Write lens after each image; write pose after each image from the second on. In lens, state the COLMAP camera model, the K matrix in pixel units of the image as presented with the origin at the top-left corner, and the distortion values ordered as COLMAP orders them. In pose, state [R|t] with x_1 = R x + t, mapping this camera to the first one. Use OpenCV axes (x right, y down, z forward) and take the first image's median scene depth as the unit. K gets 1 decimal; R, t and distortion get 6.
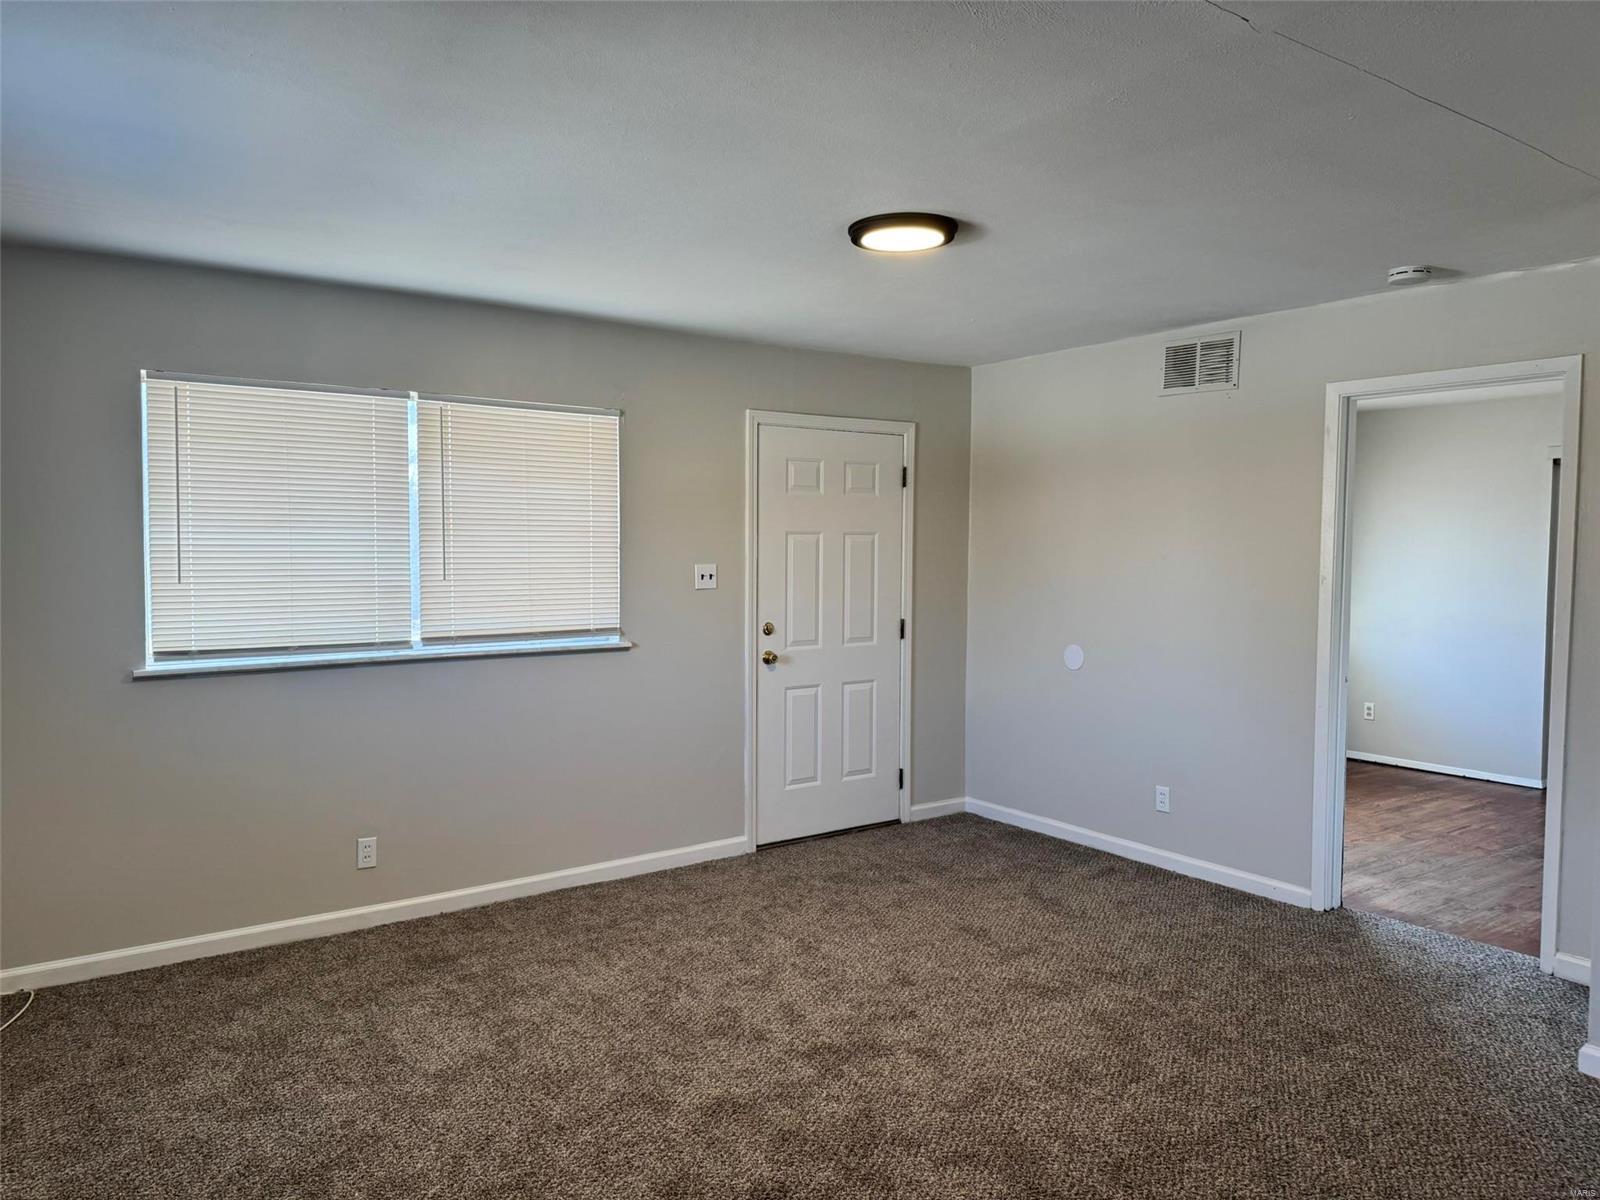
lens RADIAL K [[1142.5, 0, 789.3], [0, 1142.5, 600.2], [0, 0, 1]] dist [-0.007809, -0.010282]
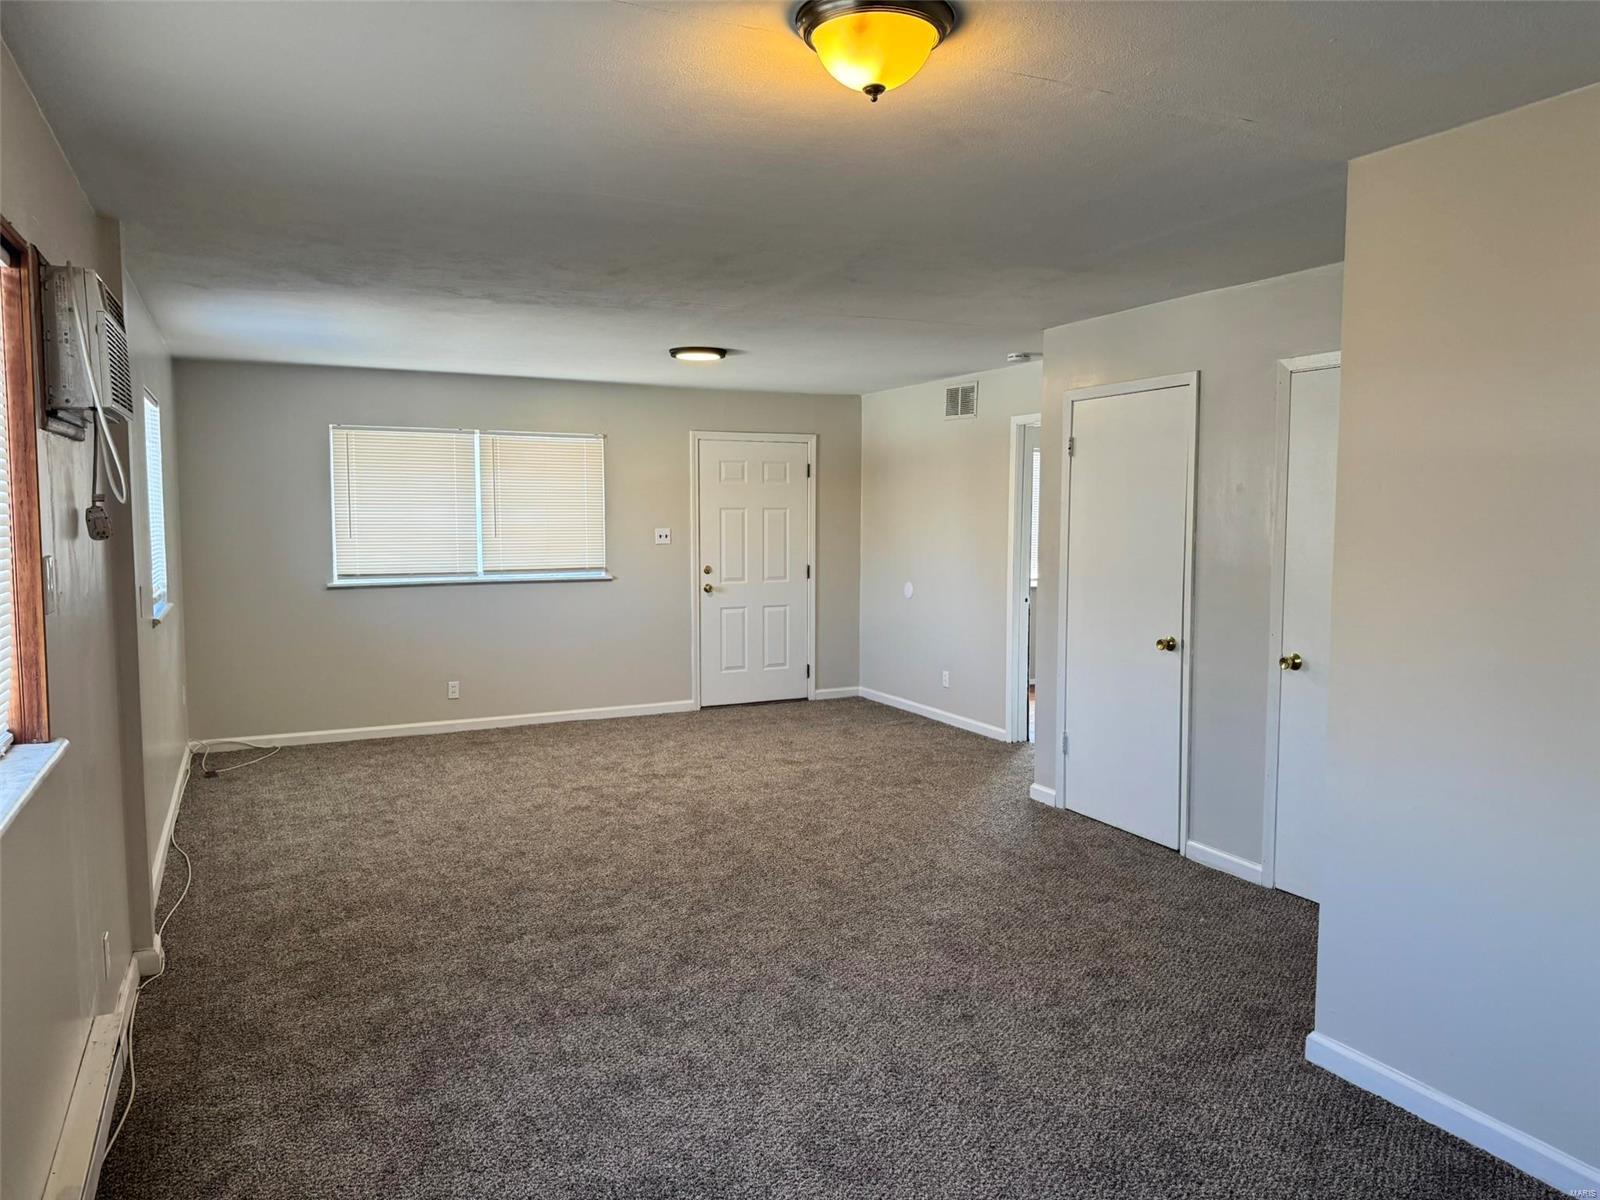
lens RADIAL K [[1142.5, 0, 808.9], [0, 1142.5, 601.3], [0, 0, 1]] dist [-0.007809, -0.010282]
pose [[0.988377, 0.010428, -0.151664, 0.392597], [-0.005914, 0.999527, 0.030186, 0.022228], [0.151907, -0.028938, 0.987971, -0.587427]]
